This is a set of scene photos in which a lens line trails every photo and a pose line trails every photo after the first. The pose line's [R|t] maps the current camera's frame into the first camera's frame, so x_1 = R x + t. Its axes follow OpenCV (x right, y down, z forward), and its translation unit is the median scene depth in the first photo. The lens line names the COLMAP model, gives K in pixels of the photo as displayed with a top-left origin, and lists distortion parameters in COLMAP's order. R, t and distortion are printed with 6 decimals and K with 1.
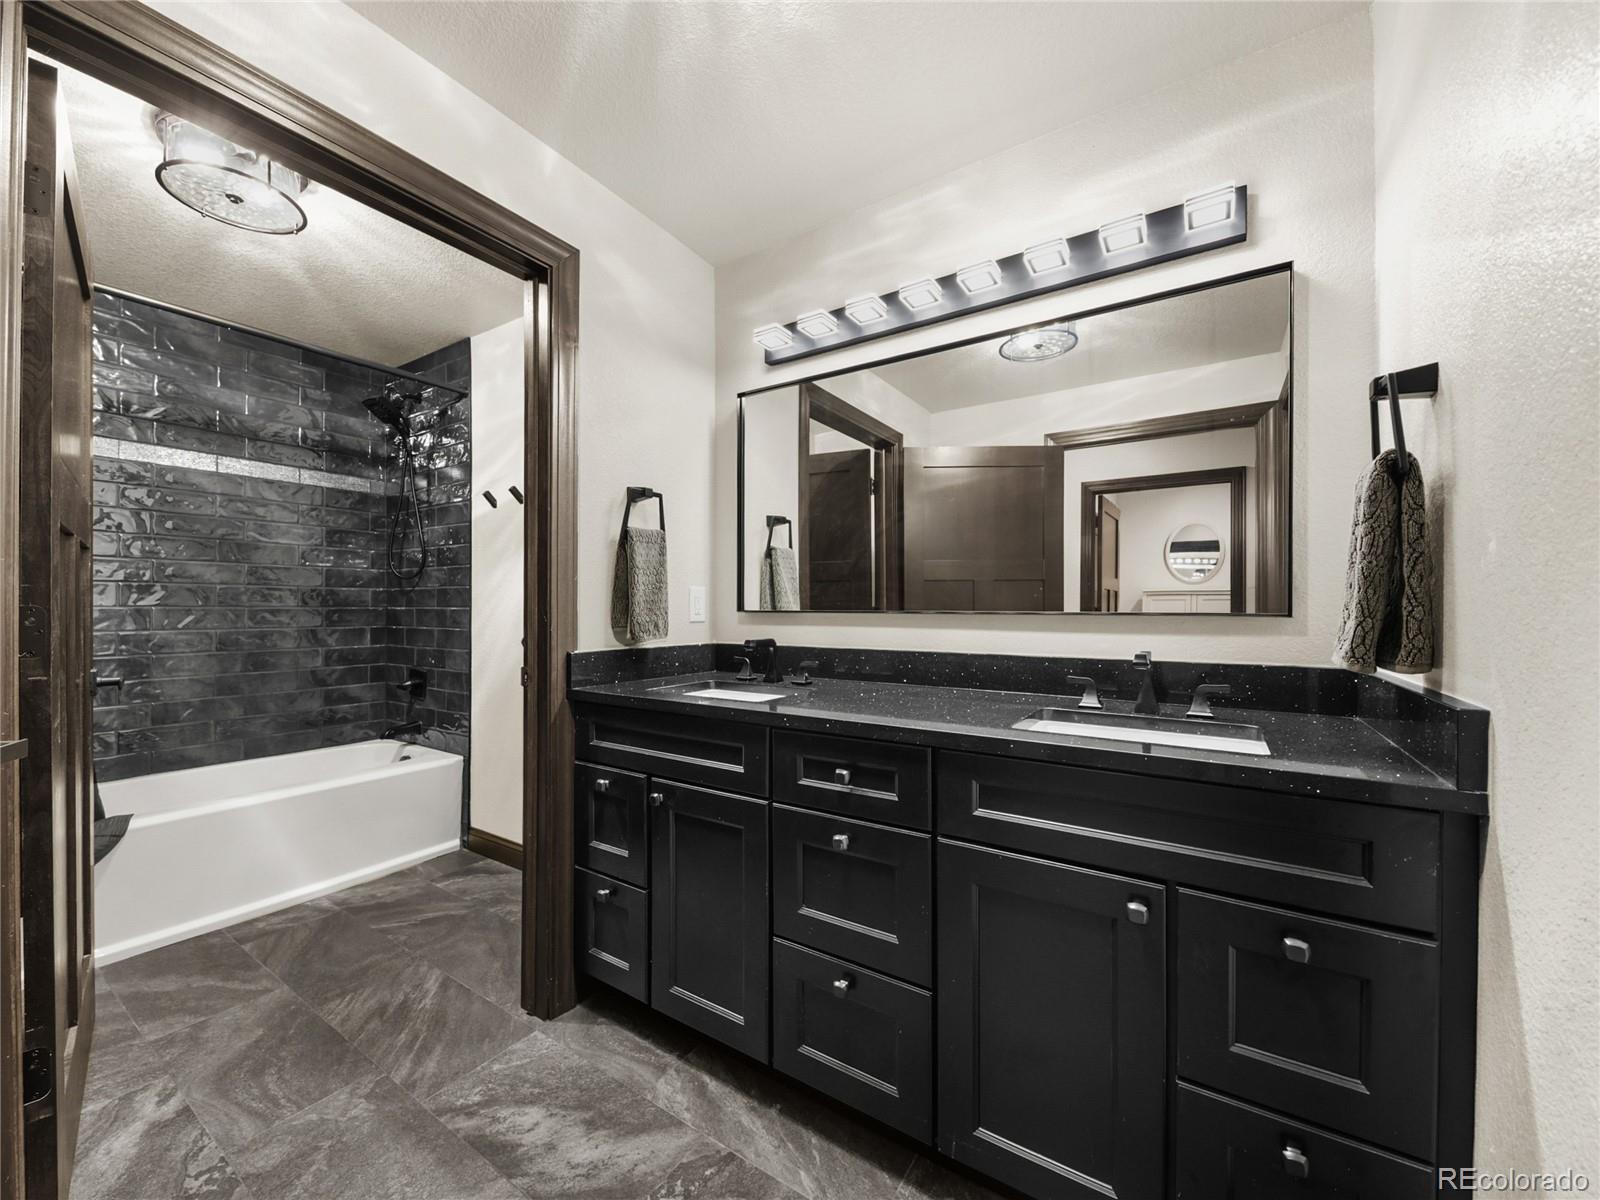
lens RADIAL K [[627.9, 0, 809.4], [0, 627.9, 604.5], [0, 0, 1]] dist [-0.001430, -0.001570]
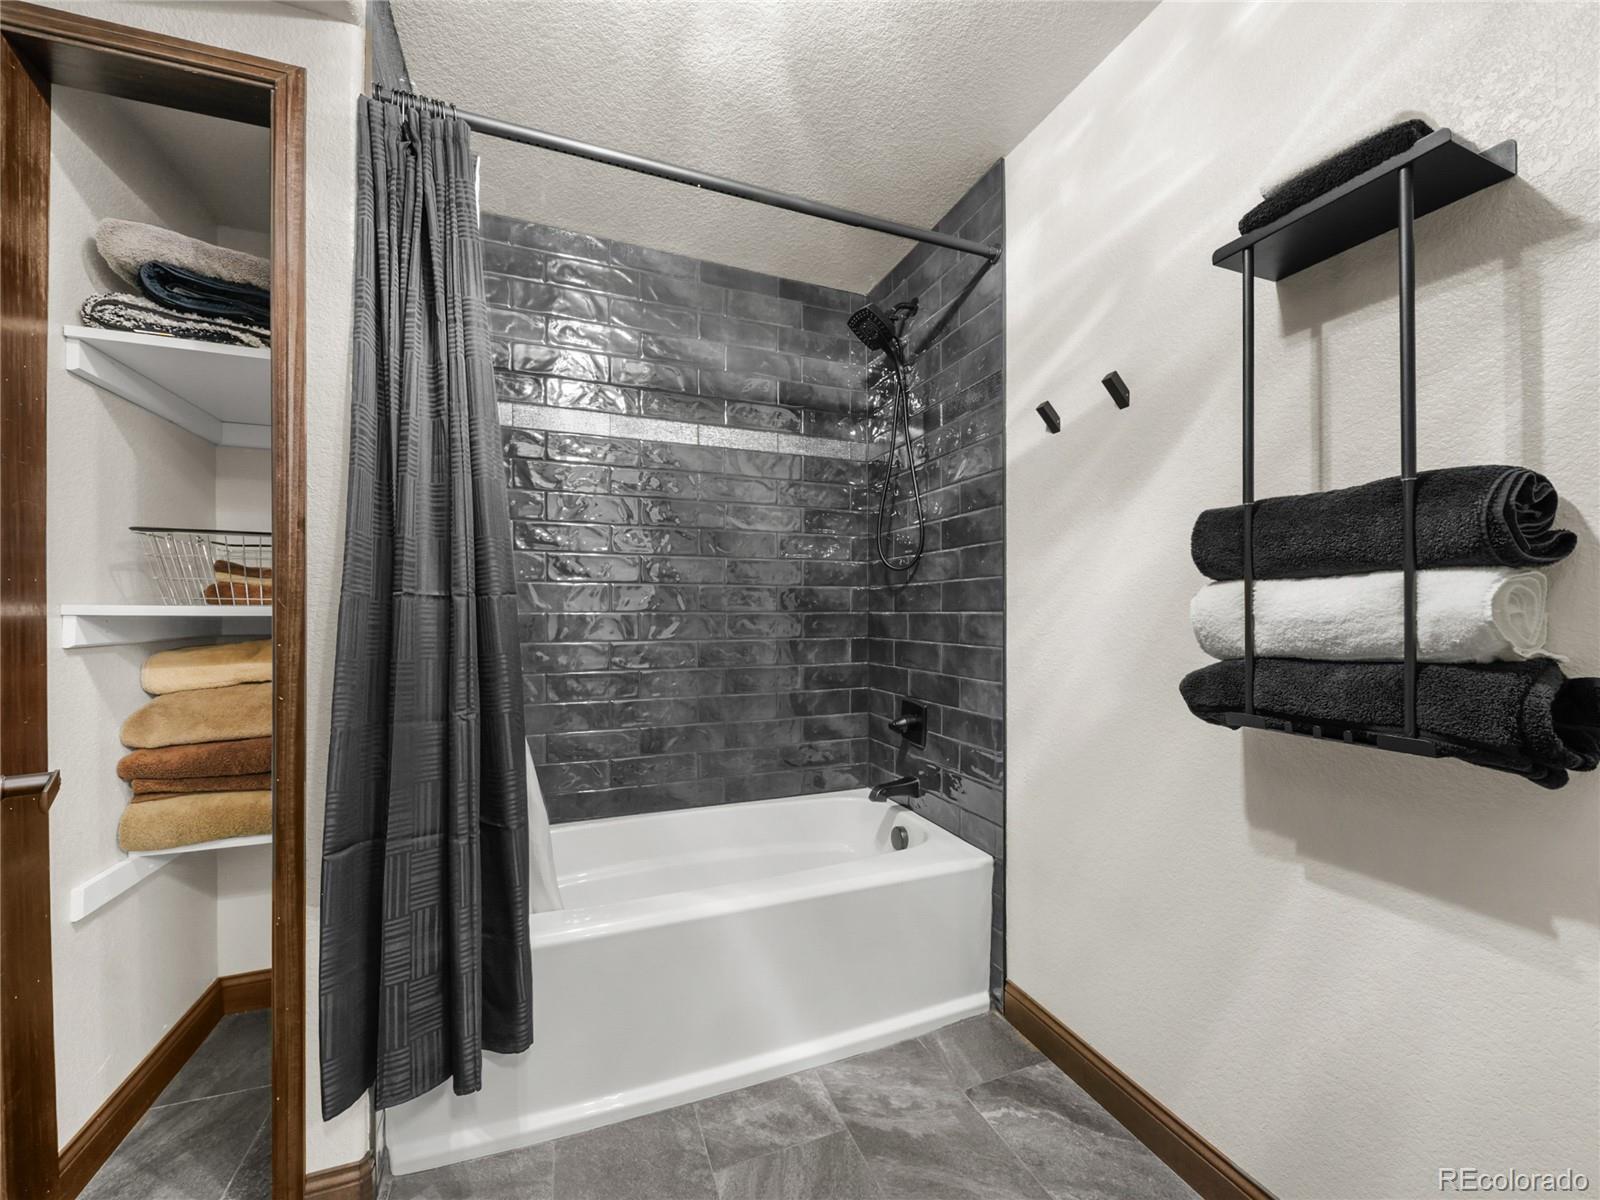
lens RADIAL K [[627.9, 0, 799.1], [0, 627.9, 605.2], [0, 0, 1]] dist [-0.001430, -0.001570]
pose [[0.807326, -0.008214, -0.590048, -0.343196], [0.005160, 0.999963, -0.006860, 0.001237], [0.590083, 0.002494, 0.807339, 0.398247]]
